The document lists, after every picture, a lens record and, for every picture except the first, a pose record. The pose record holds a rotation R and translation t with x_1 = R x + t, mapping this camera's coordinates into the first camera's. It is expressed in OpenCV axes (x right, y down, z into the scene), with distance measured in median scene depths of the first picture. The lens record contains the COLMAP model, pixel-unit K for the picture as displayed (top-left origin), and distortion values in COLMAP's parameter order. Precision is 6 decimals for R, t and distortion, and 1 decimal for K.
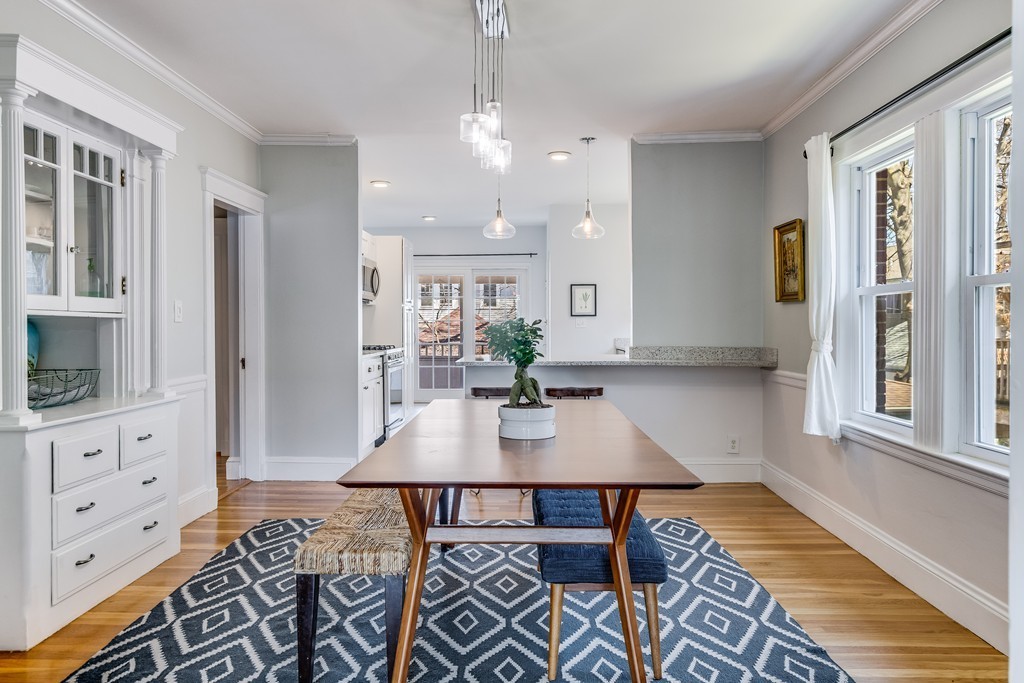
lens RADIAL K [[695.0, 0, 513.9], [0, 695.0, 334.2], [0, 0, 1]] dist [0.001286, -0.002199]
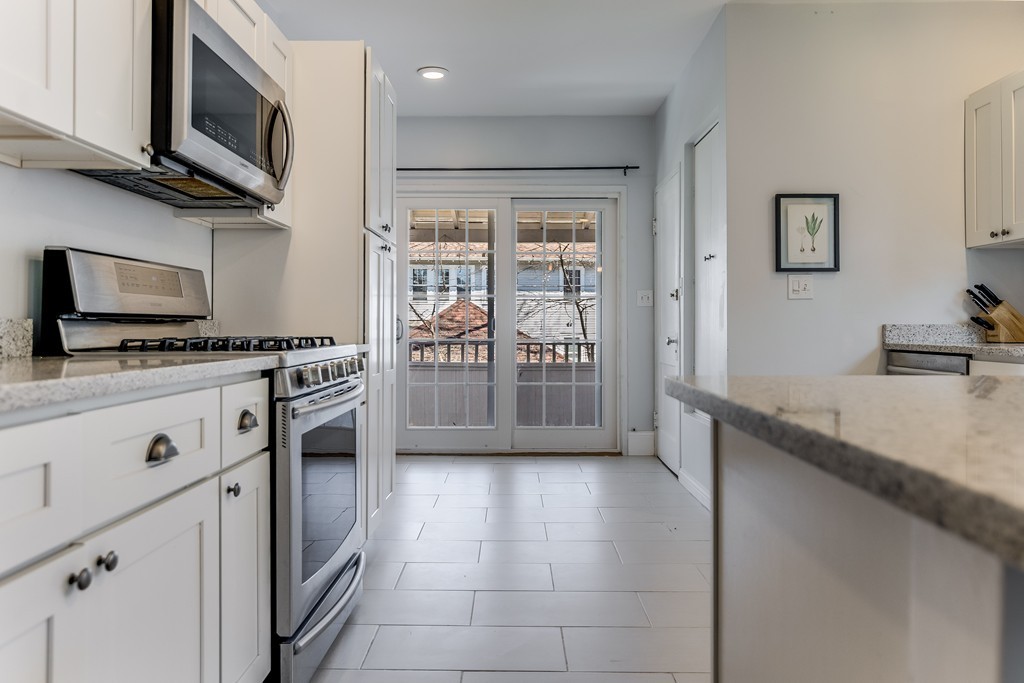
lens RADIAL K [[695.0, 0, 513.7], [0, 695.0, 322.9], [0, 0, 1]] dist [0.001286, -0.002199]
pose [[0.999924, 0.002935, 0.011941, -0.132555], [-0.002676, 0.999762, -0.021671, 0.023491], [-0.012002, 0.021637, 0.999694, 0.980394]]
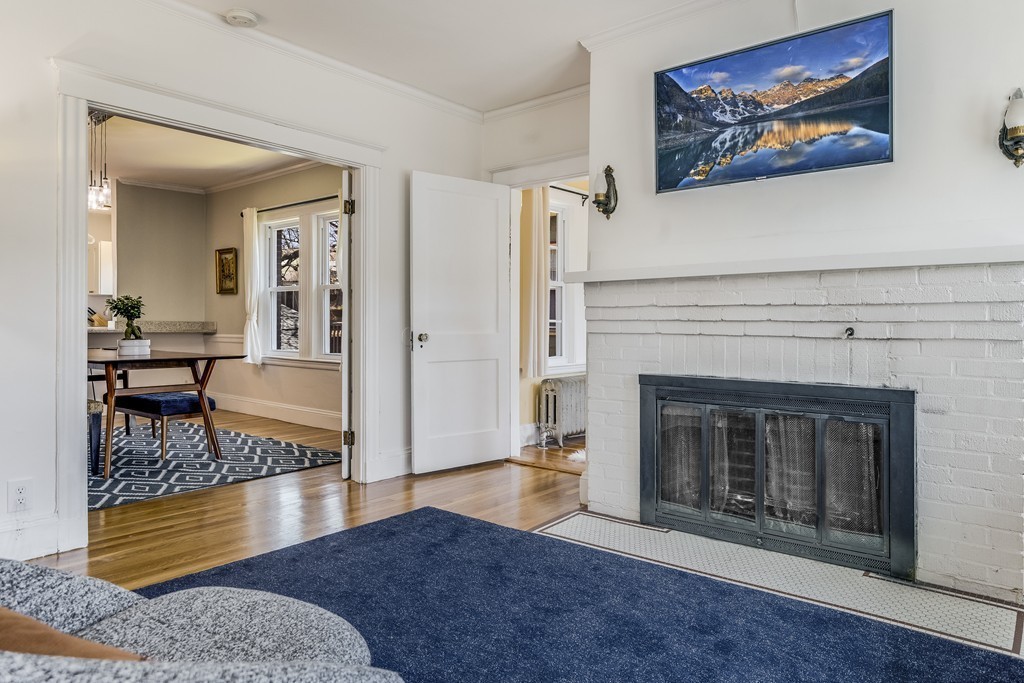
lens RADIAL K [[656.6, 0, 506.8], [0, 656.6, 323.5], [0, 0, 1]] dist [-0.024953, 0.012518]
pose [[0.627258, 0.003283, 0.778804, -0.407317], [0.005541, 0.999947, -0.008678, 0.042380], [-0.778792, 0.009758, 0.627207, -0.531699]]
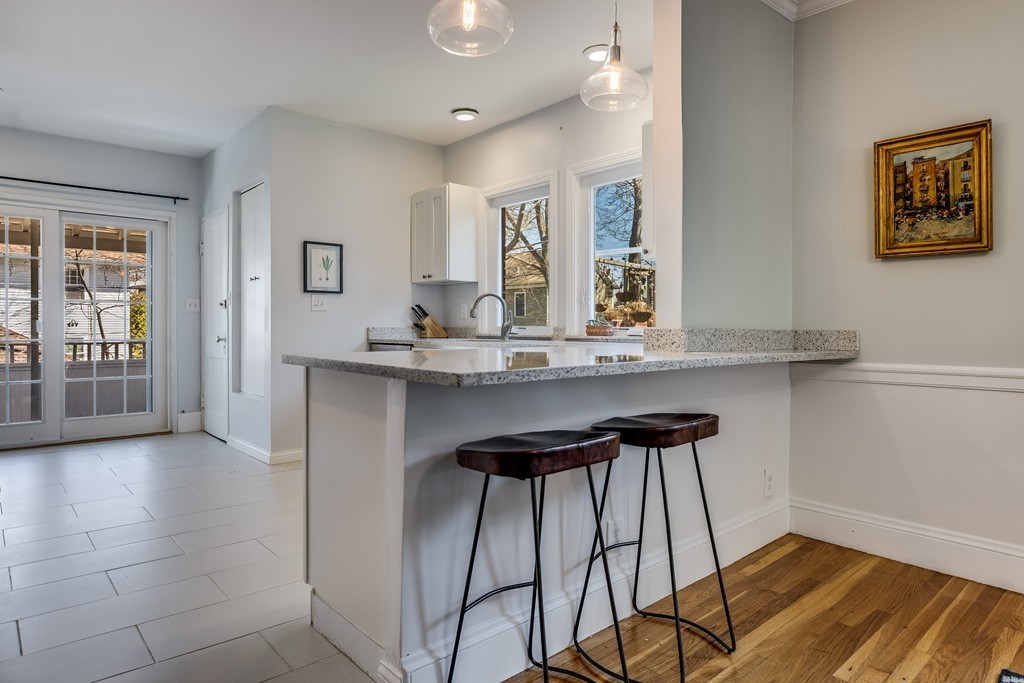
lens RADIAL K [[604.2, 0, 507.8], [0, 604.2, 320.4], [0, 0, 1]] dist [-0.006182, -0.000951]
pose [[0.738735, 0.010928, 0.673908, -0.246093], [0.007483, 0.999674, -0.024414, 0.023237], [-0.673955, 0.023078, 0.738412, 0.795463]]
